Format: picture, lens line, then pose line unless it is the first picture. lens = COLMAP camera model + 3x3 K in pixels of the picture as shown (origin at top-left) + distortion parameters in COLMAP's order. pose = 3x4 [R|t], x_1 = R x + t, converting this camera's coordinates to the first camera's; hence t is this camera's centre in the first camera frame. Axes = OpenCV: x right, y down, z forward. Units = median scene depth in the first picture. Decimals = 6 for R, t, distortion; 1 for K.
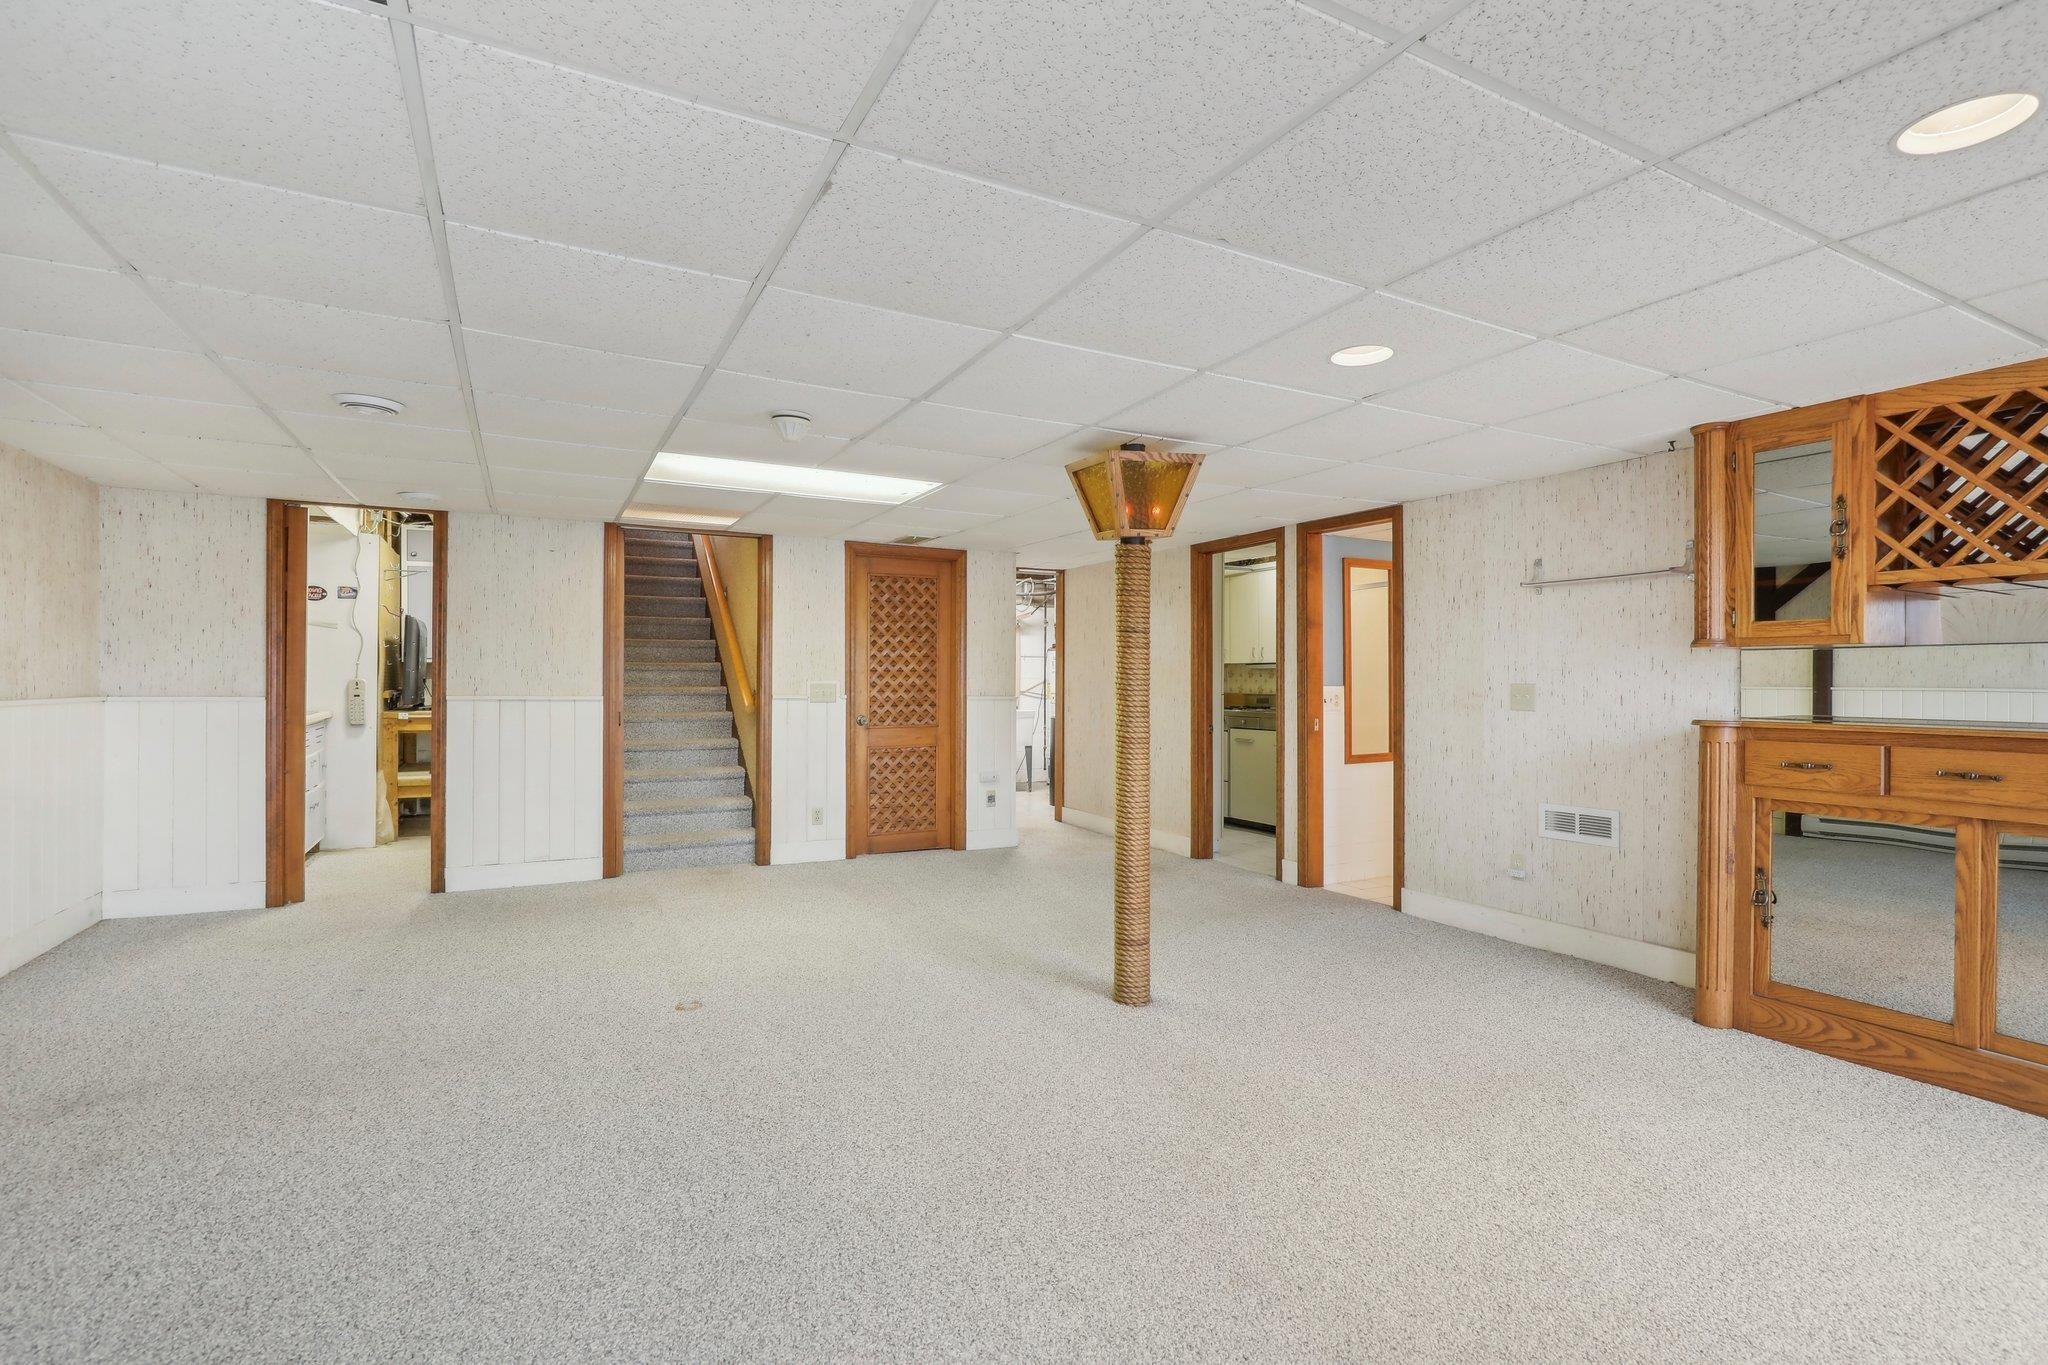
lens RADIAL K [[953.8, 0, 1024.0], [0, 953.8, 682.5], [0, 0, 1]] dist [-0.002082, 0.000000]
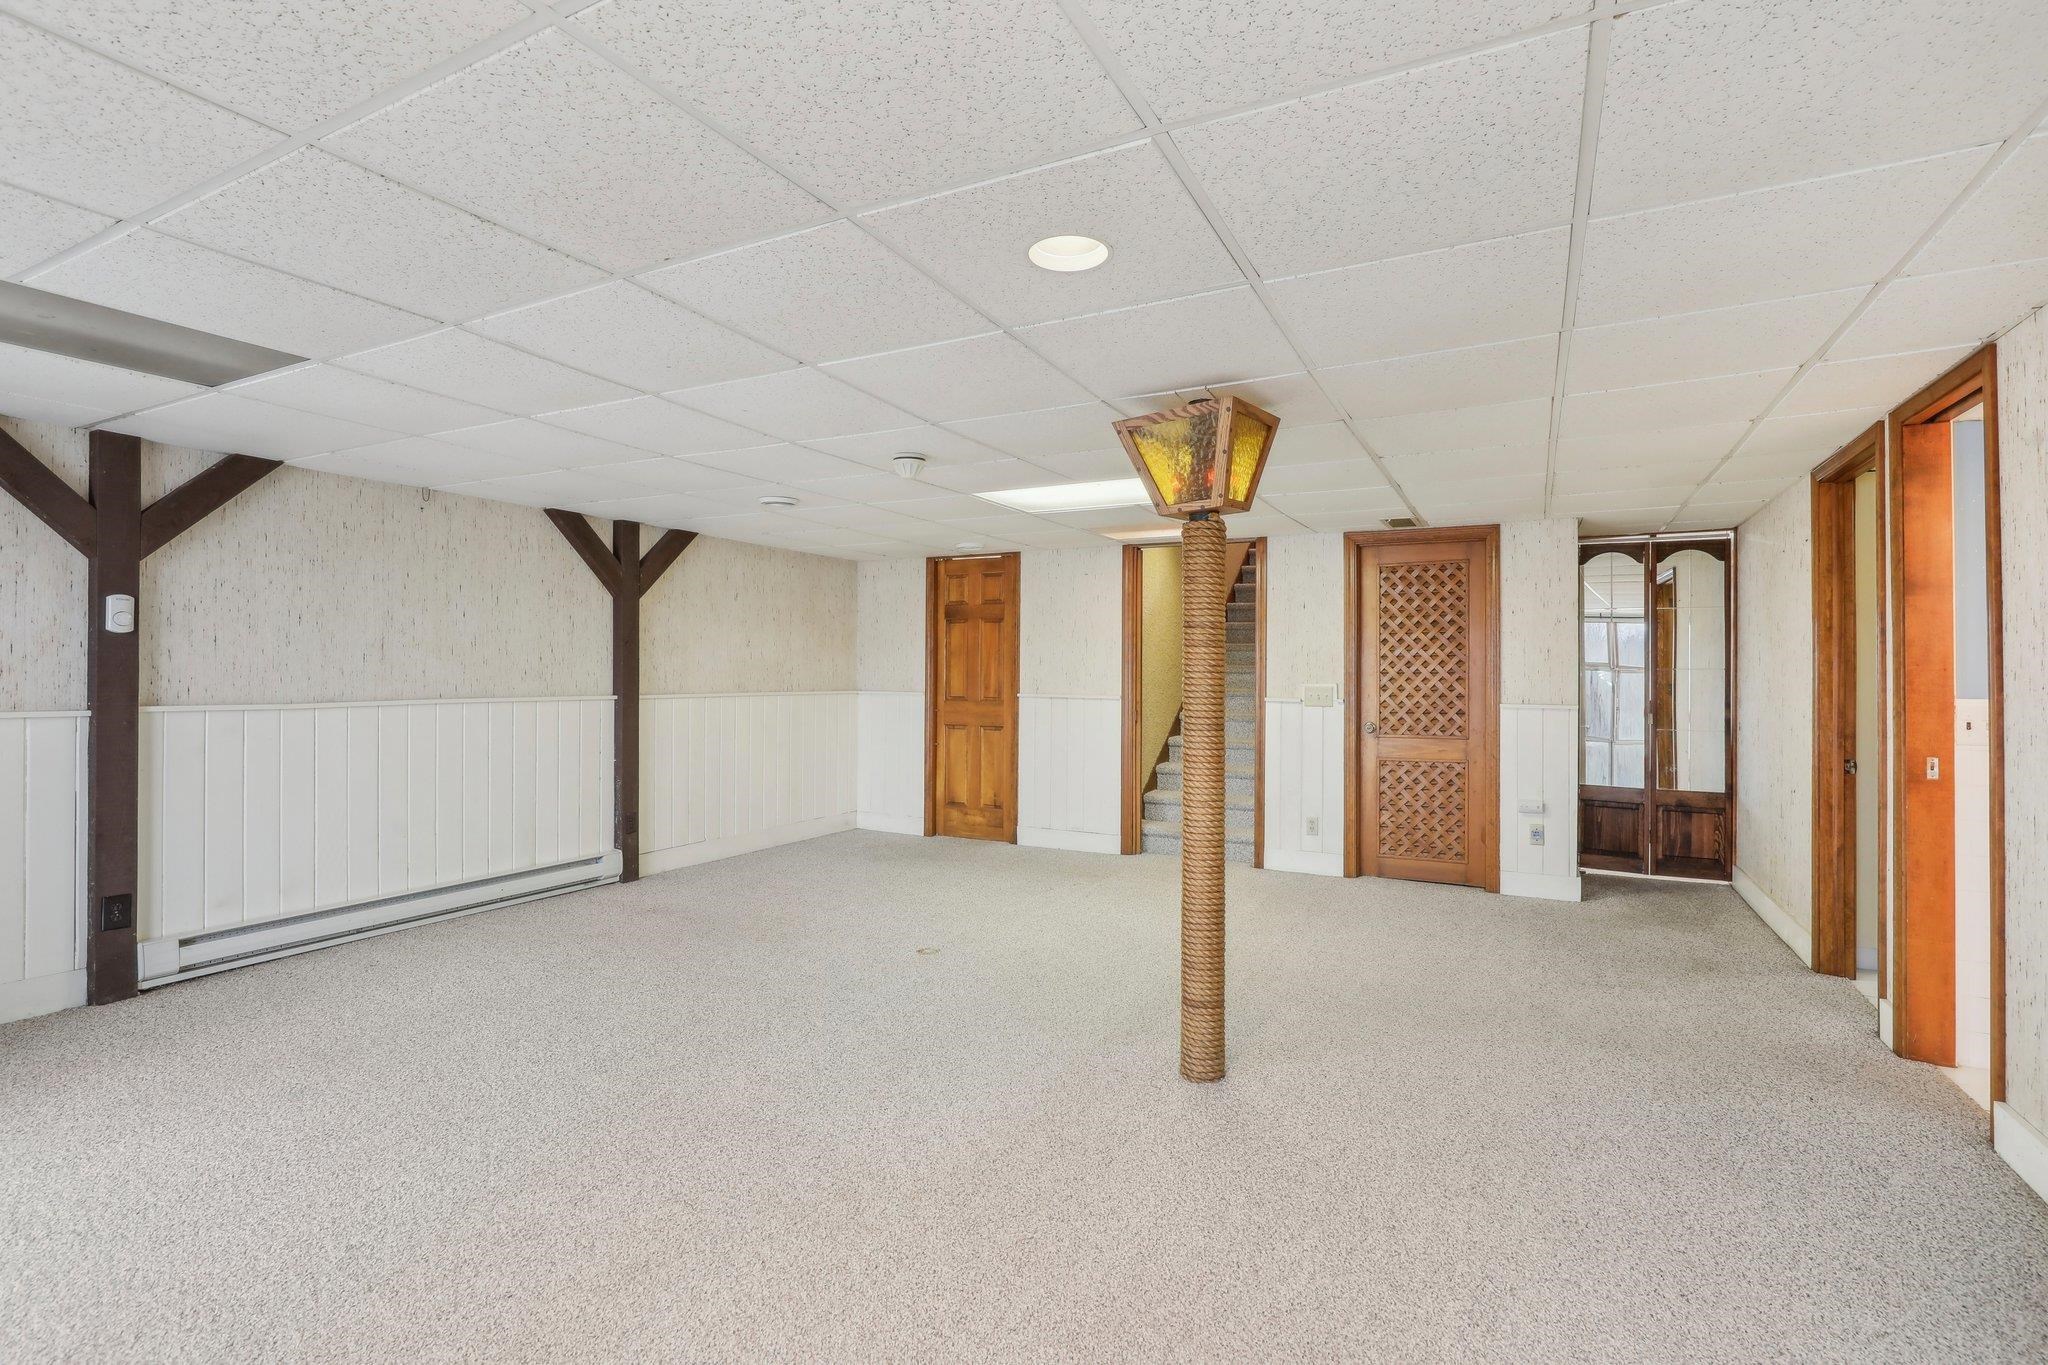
lens RADIAL K [[949.1, 0, 1040.9], [0, 949.1, 675.0], [0, 0, 1]] dist [-0.023599, 0.000363]
pose [[0.574536, -0.001485, -0.818478, 0.380744], [-0.006544, 0.999958, -0.006408, -0.002457], [0.818453, 0.009038, 0.574503, 0.225253]]
